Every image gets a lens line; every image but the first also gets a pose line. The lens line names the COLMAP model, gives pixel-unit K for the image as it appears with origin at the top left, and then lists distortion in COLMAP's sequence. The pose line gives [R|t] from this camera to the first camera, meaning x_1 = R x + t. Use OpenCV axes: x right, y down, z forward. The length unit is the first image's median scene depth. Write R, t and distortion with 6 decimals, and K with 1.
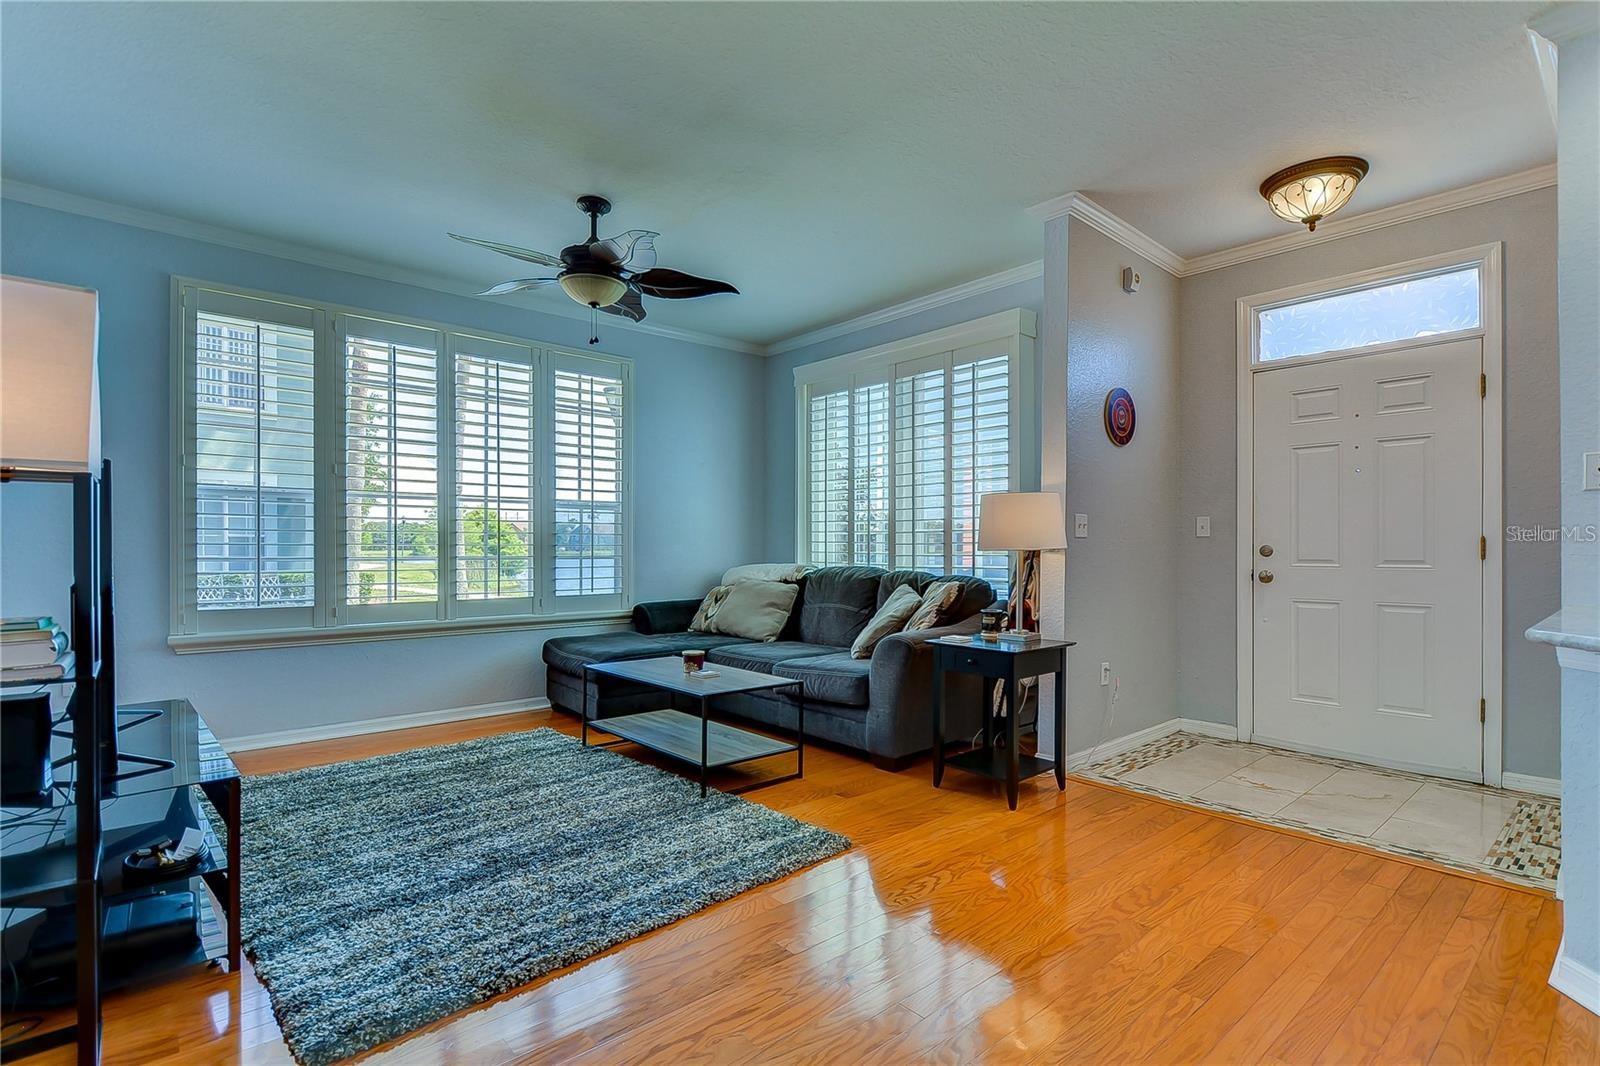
lens RADIAL K [[771.9, 0, 800.0], [0, 771.9, 550.9], [0, 0, 1]] dist [0.001017, -0.007024]
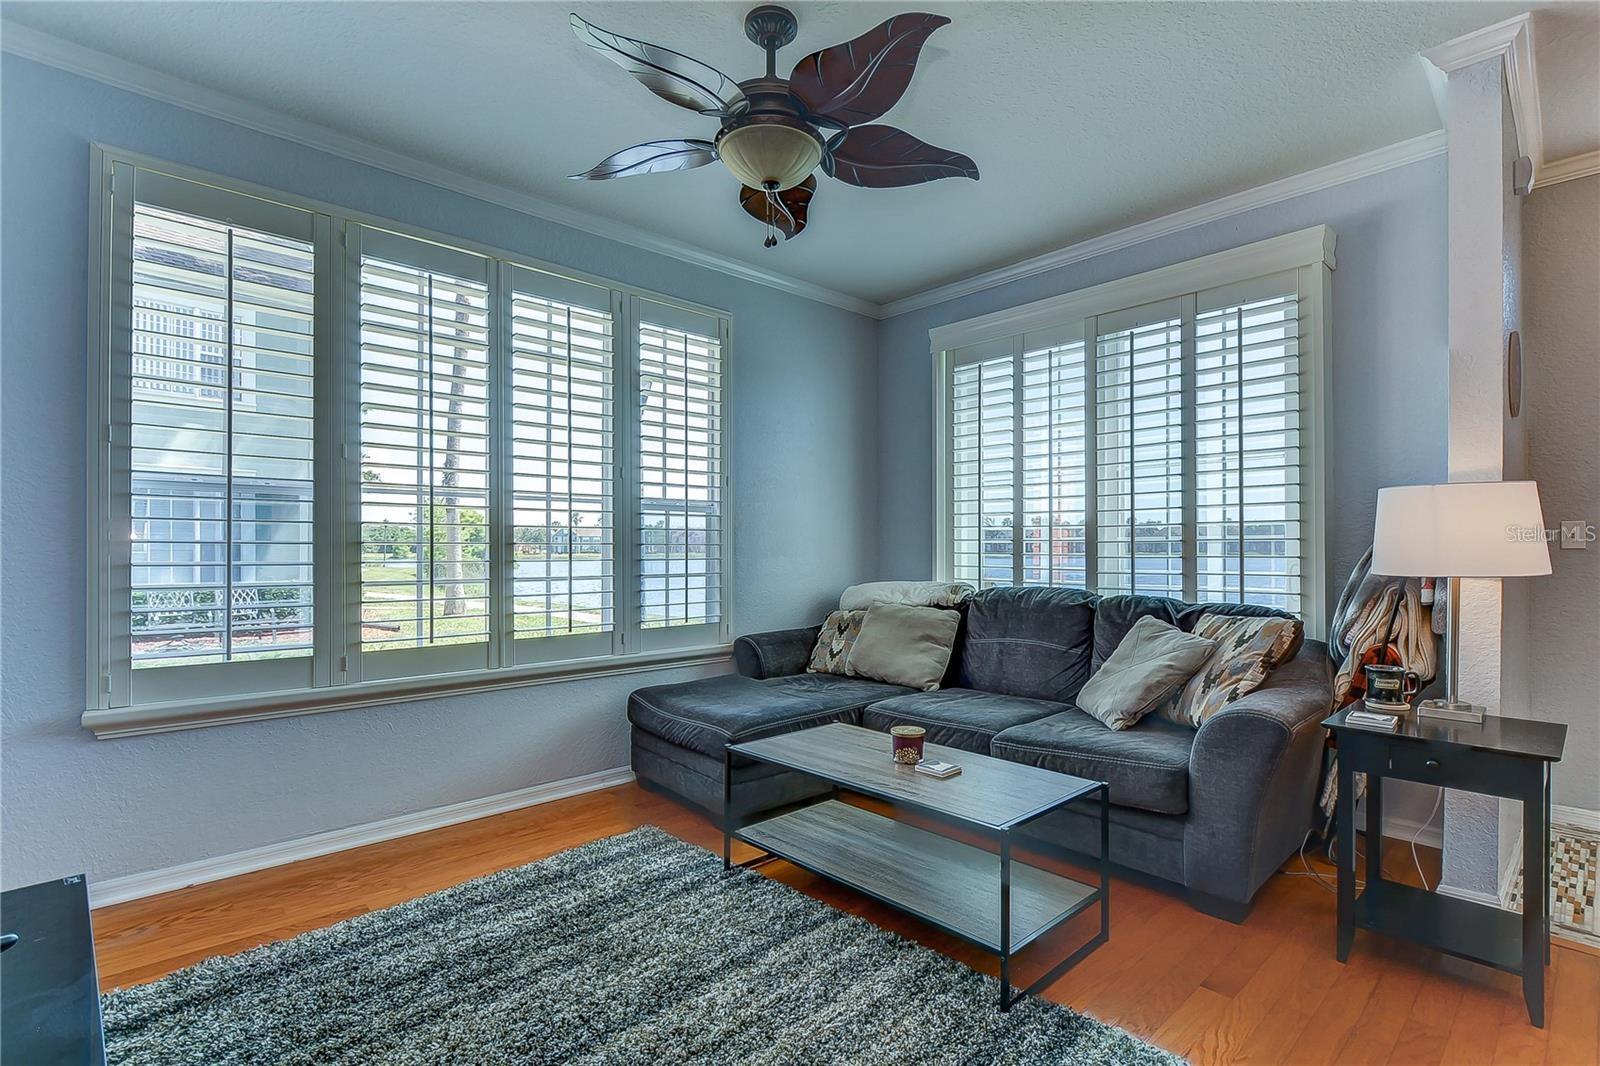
lens RADIAL K [[746.4, 0, 779.2], [0, 746.4, 544.9], [0, 0, 1]] dist [-0.000577, -0.006641]
pose [[0.999827, -0.001330, 0.018555, -0.206501], [0.001484, 0.999964, -0.008316, -0.015810], [-0.018543, 0.008342, 0.999793, 0.300348]]
